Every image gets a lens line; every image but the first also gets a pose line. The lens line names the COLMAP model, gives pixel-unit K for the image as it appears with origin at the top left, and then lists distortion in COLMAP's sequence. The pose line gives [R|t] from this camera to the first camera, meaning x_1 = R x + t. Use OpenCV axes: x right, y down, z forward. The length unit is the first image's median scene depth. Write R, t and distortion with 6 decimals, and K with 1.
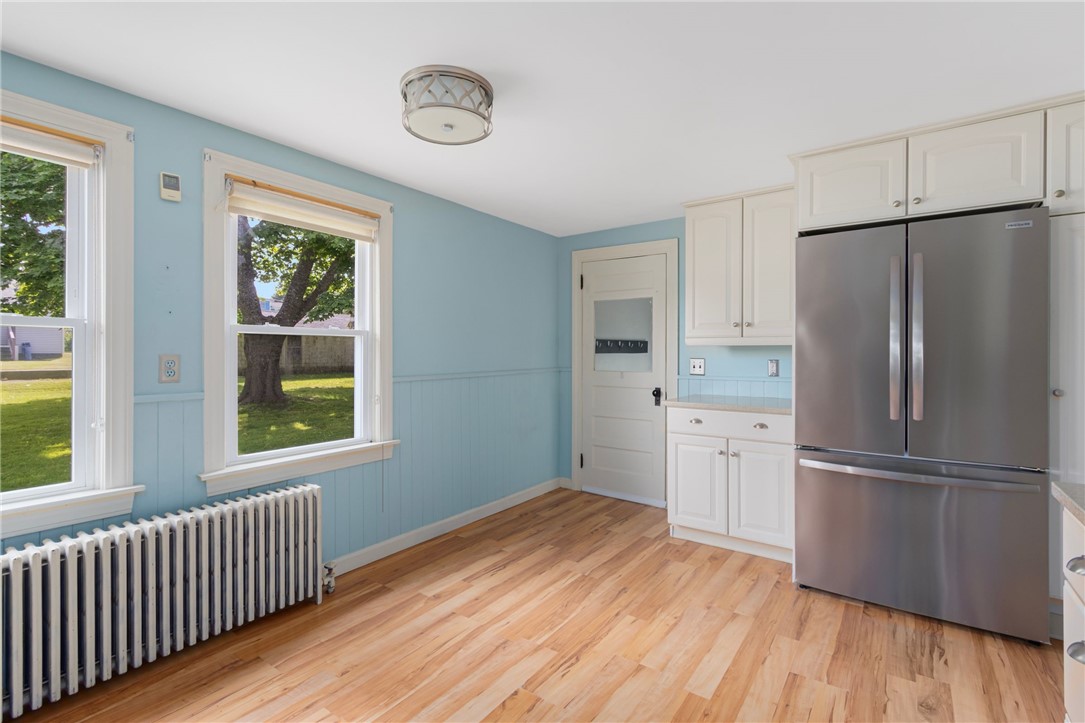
lens RADIAL K [[506.2, 0, 535.8], [0, 506.2, 357.6], [0, 0, 1]] dist [0.001815, 0.000219]
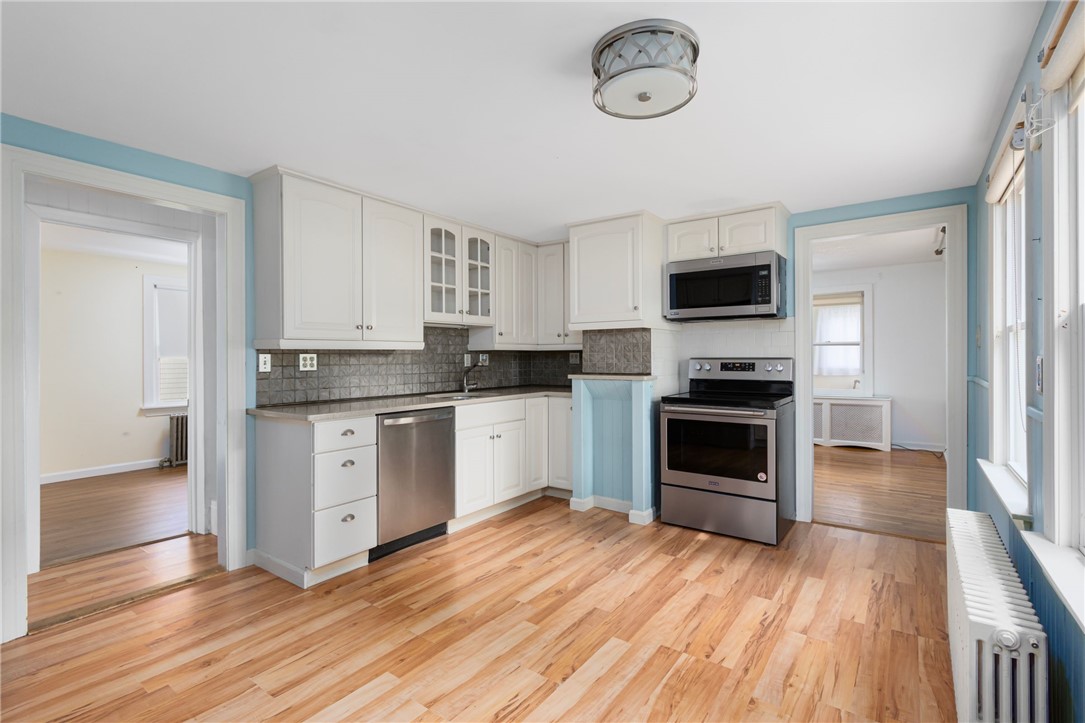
lens RADIAL K [[506.2, 0, 535.8], [0, 506.2, 357.6], [0, 0, 1]] dist [0.001815, 0.000219]
pose [[-0.999965, 0.003576, 0.007506, 0.008778], [0.003635, 0.999962, 0.007911, -0.014561], [-0.007478, 0.007938, -0.999941, 2.000863]]
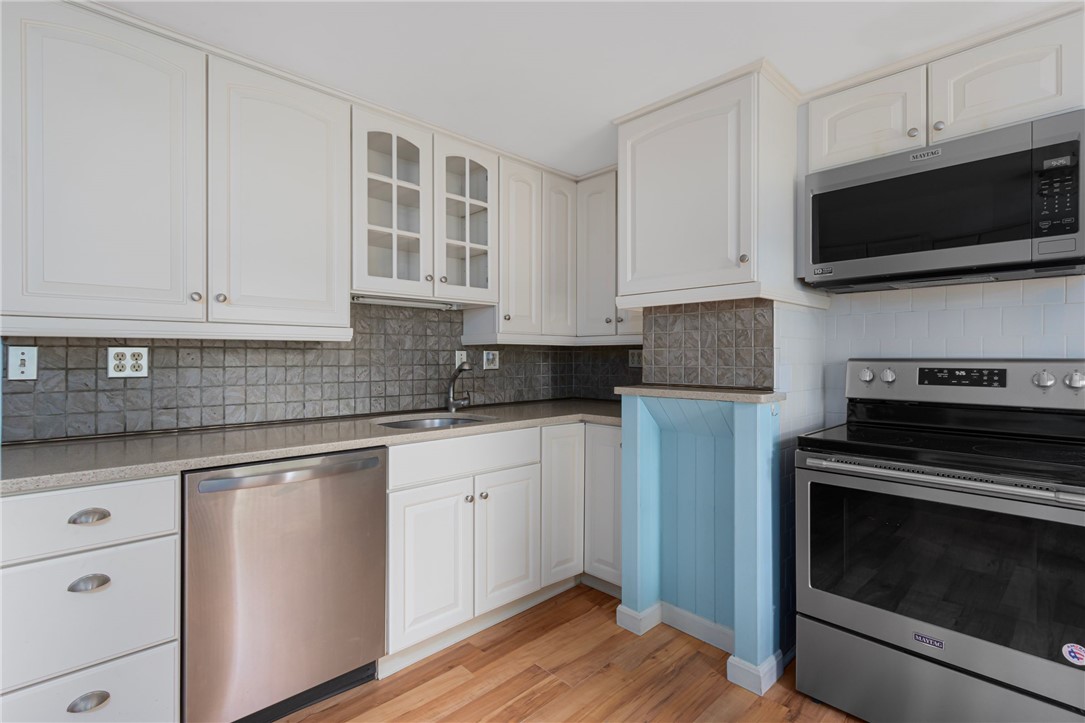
lens RADIAL K [[506.2, 0, 535.8], [0, 506.2, 357.6], [0, 0, 1]] dist [0.001815, 0.000219]
pose [[-0.983563, -0.001618, 0.180557, -0.072739], [-0.000315, 0.999974, 0.007250, -0.008817], [-0.180564, 0.007074, -0.983538, 1.513112]]
